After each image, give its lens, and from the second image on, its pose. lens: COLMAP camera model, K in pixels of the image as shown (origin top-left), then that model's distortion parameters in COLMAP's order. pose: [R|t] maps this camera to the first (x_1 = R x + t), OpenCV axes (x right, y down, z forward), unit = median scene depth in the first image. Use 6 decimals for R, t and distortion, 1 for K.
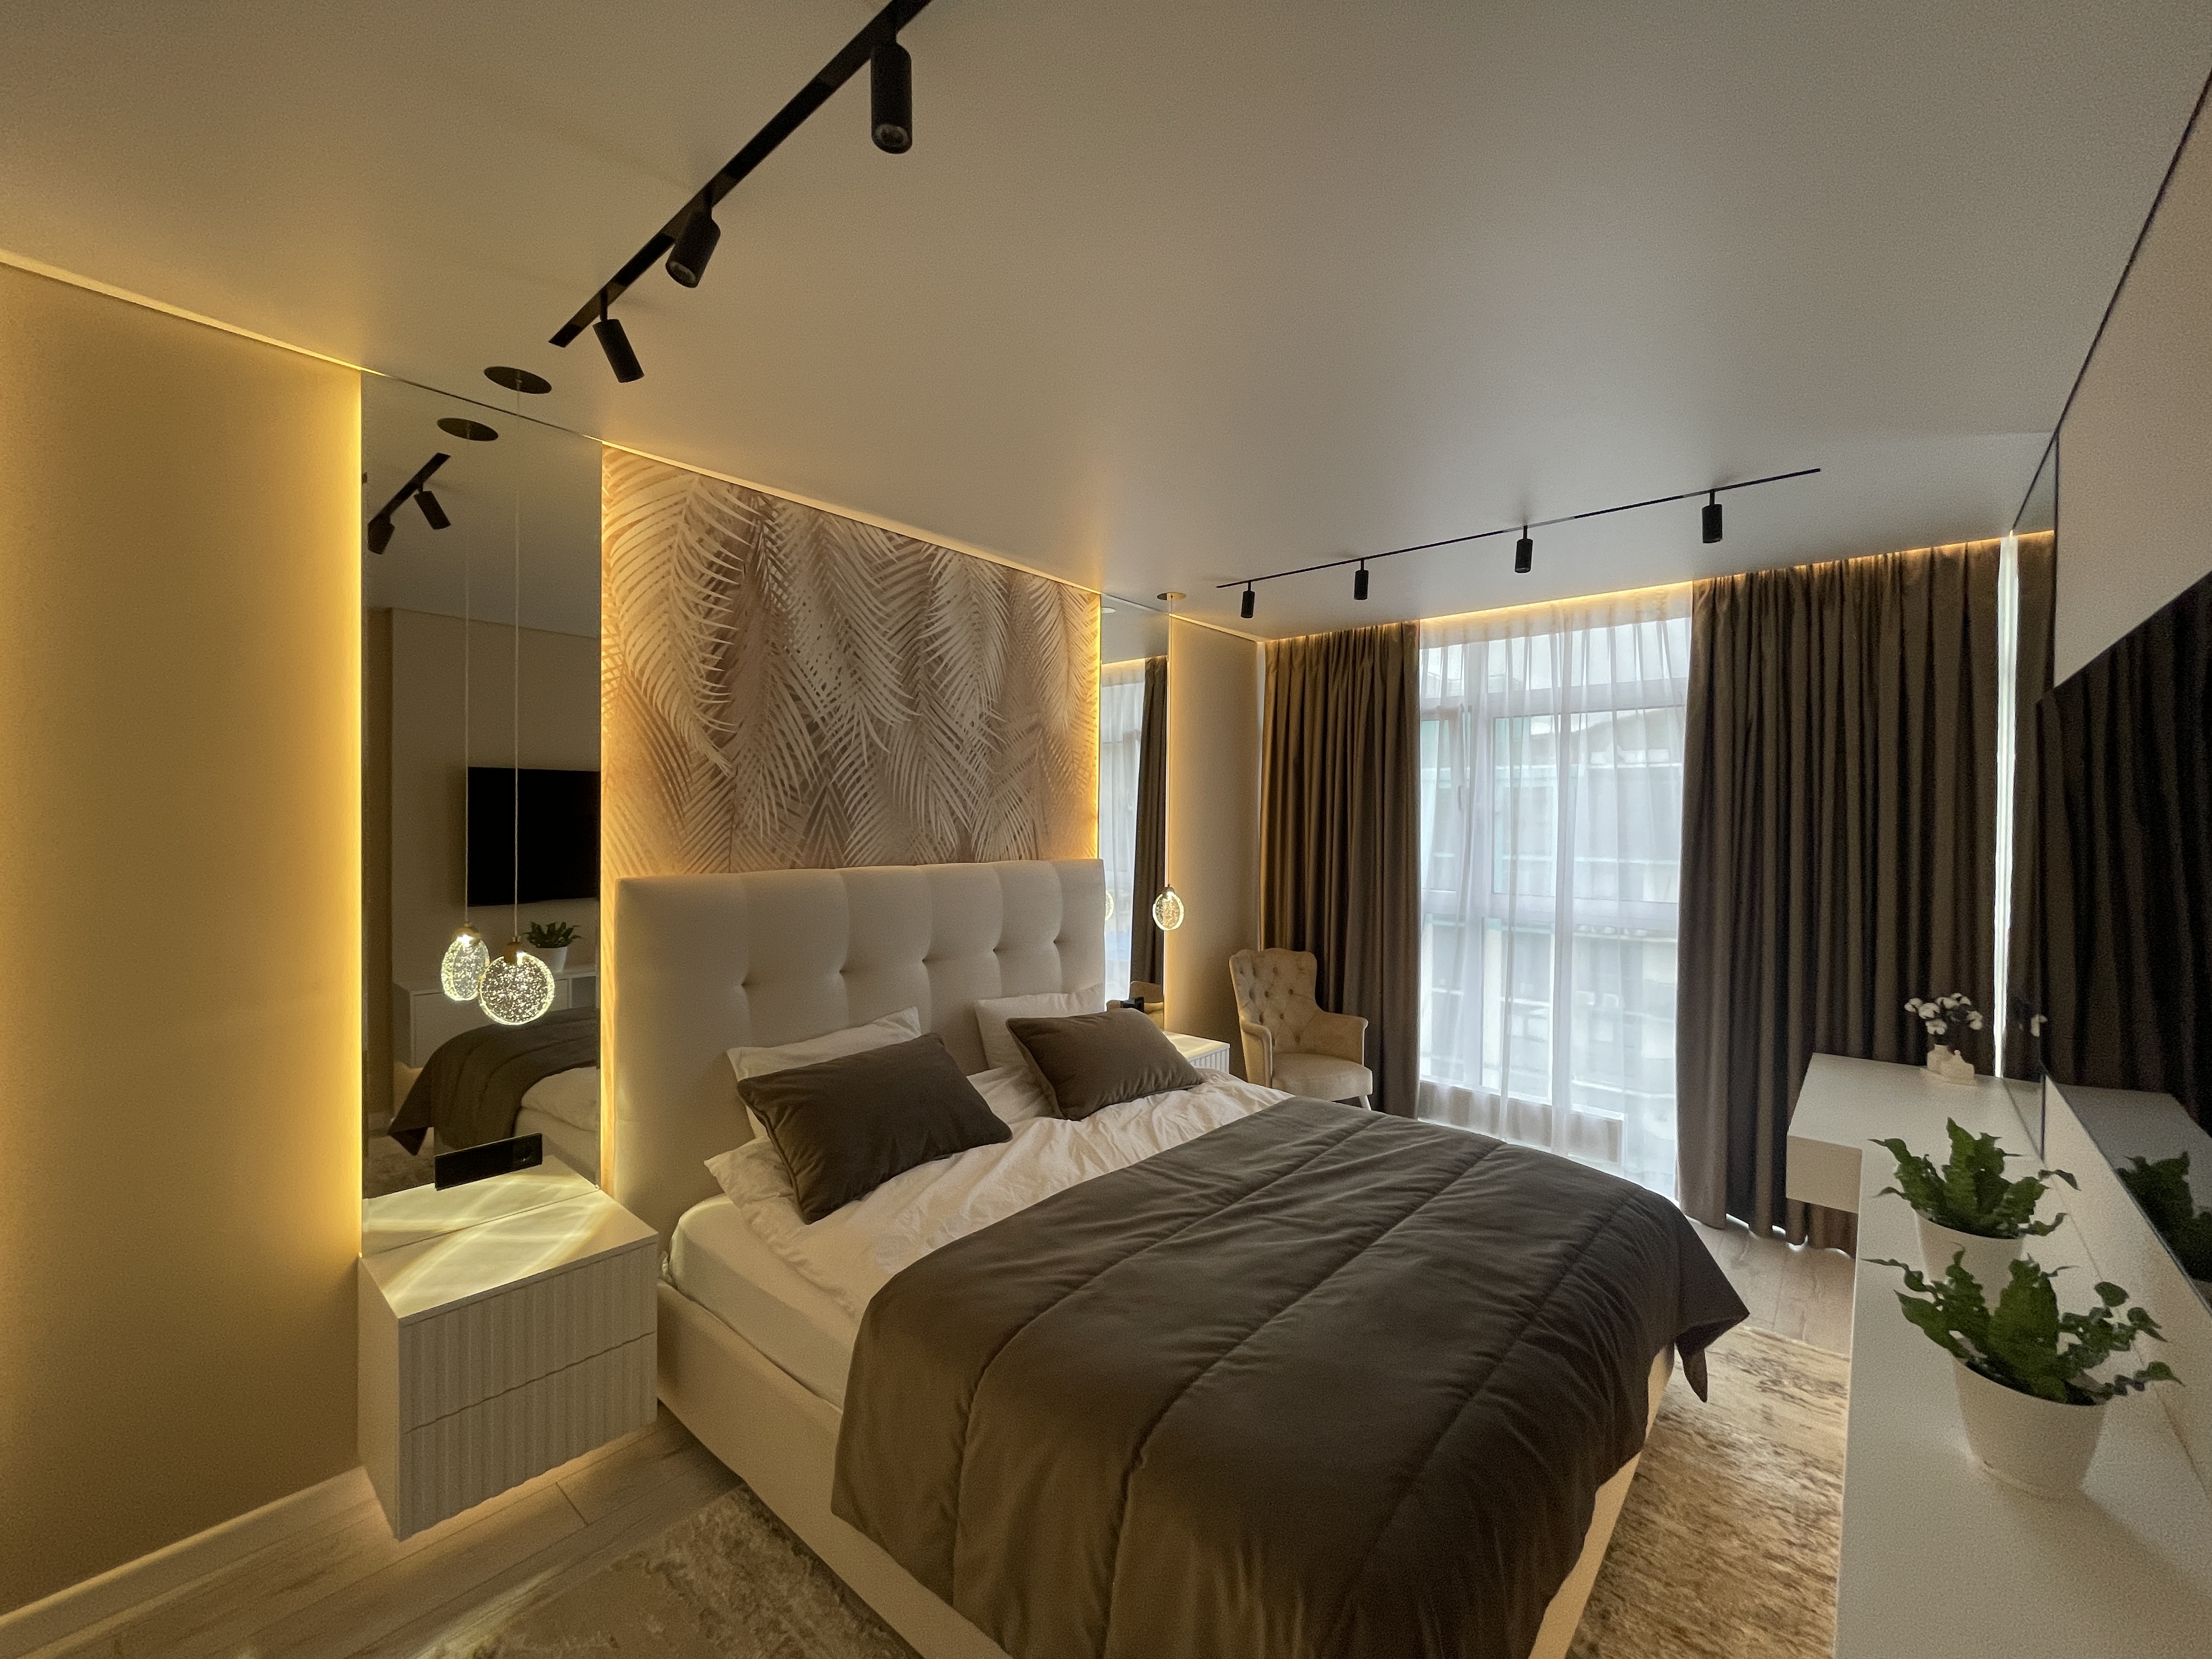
lens RADIAL K [[895.4, 0, 1092.2], [0, 895.4, 845.0], [0, 0, 1]] dist [0.000002, 0.000033]
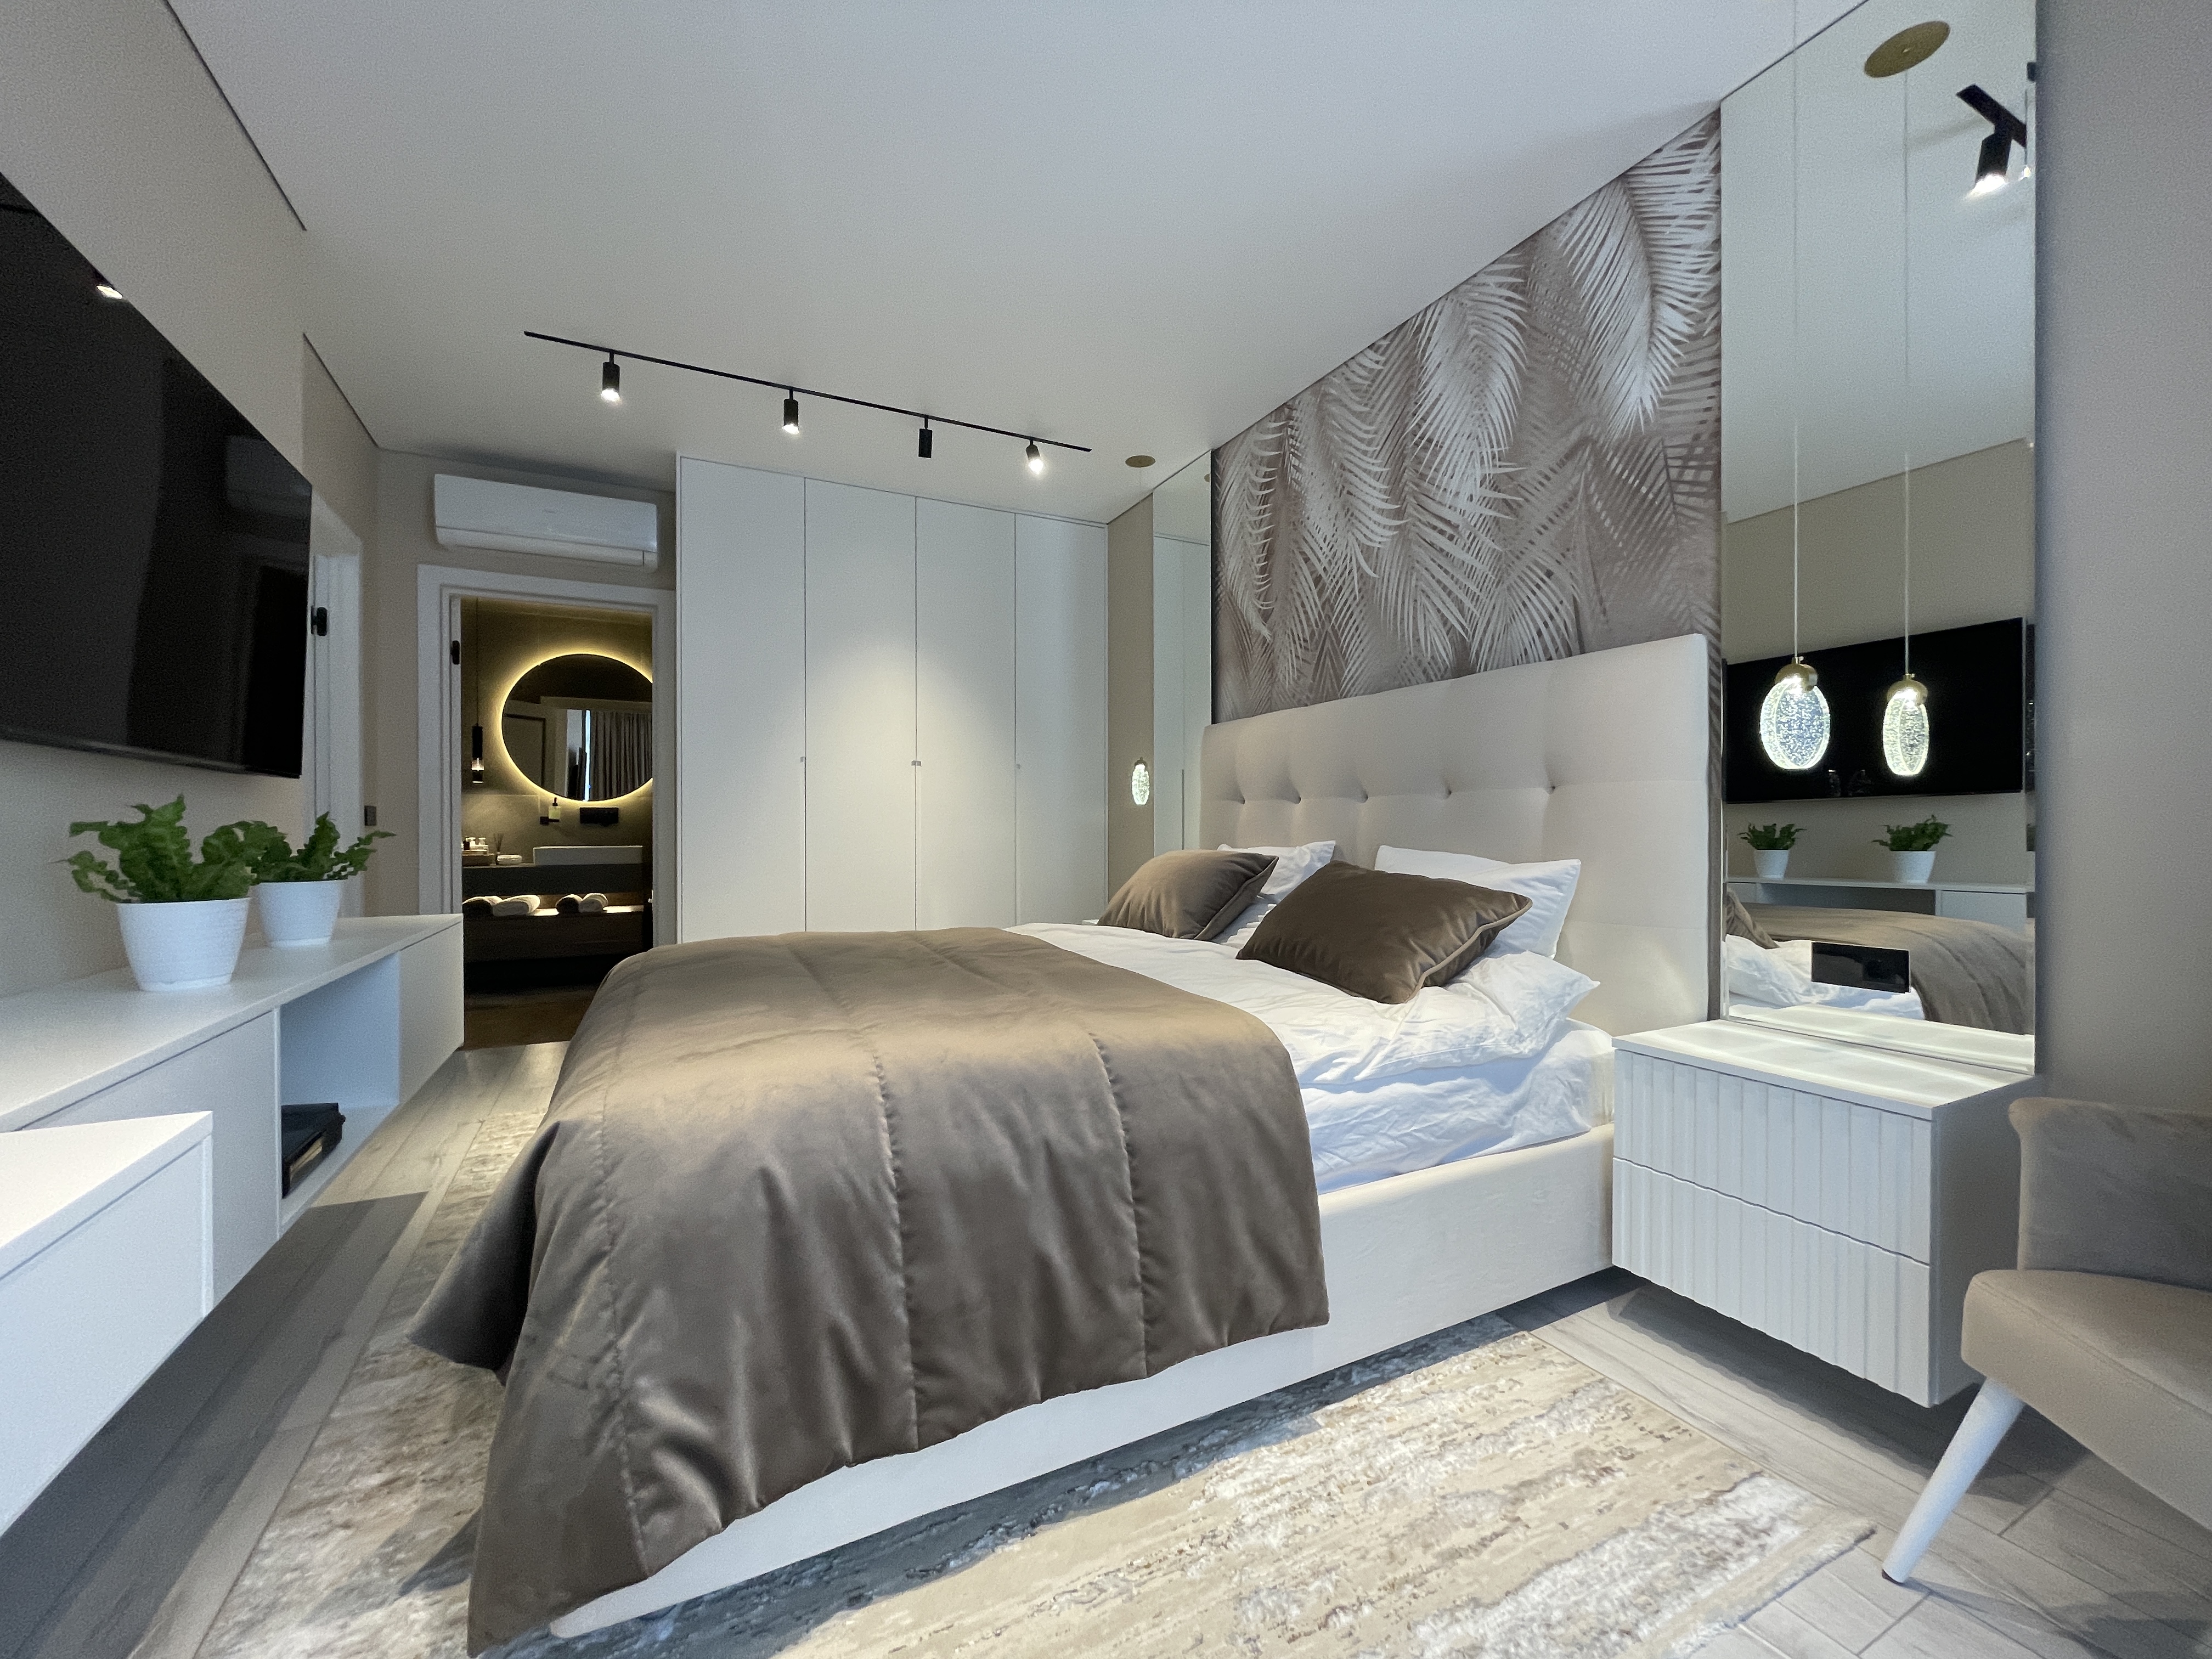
lens RADIAL K [[895.4, 0, 1093.3], [0, 895.4, 820.0], [0, 0, 1]] dist [0.000002, 0.000033]
pose [[-0.386074, 0.003466, -0.922461, 0.792375], [-0.002337, 0.999986, 0.004735, 0.155379], [0.922465, 0.003984, -0.386060, 1.137966]]
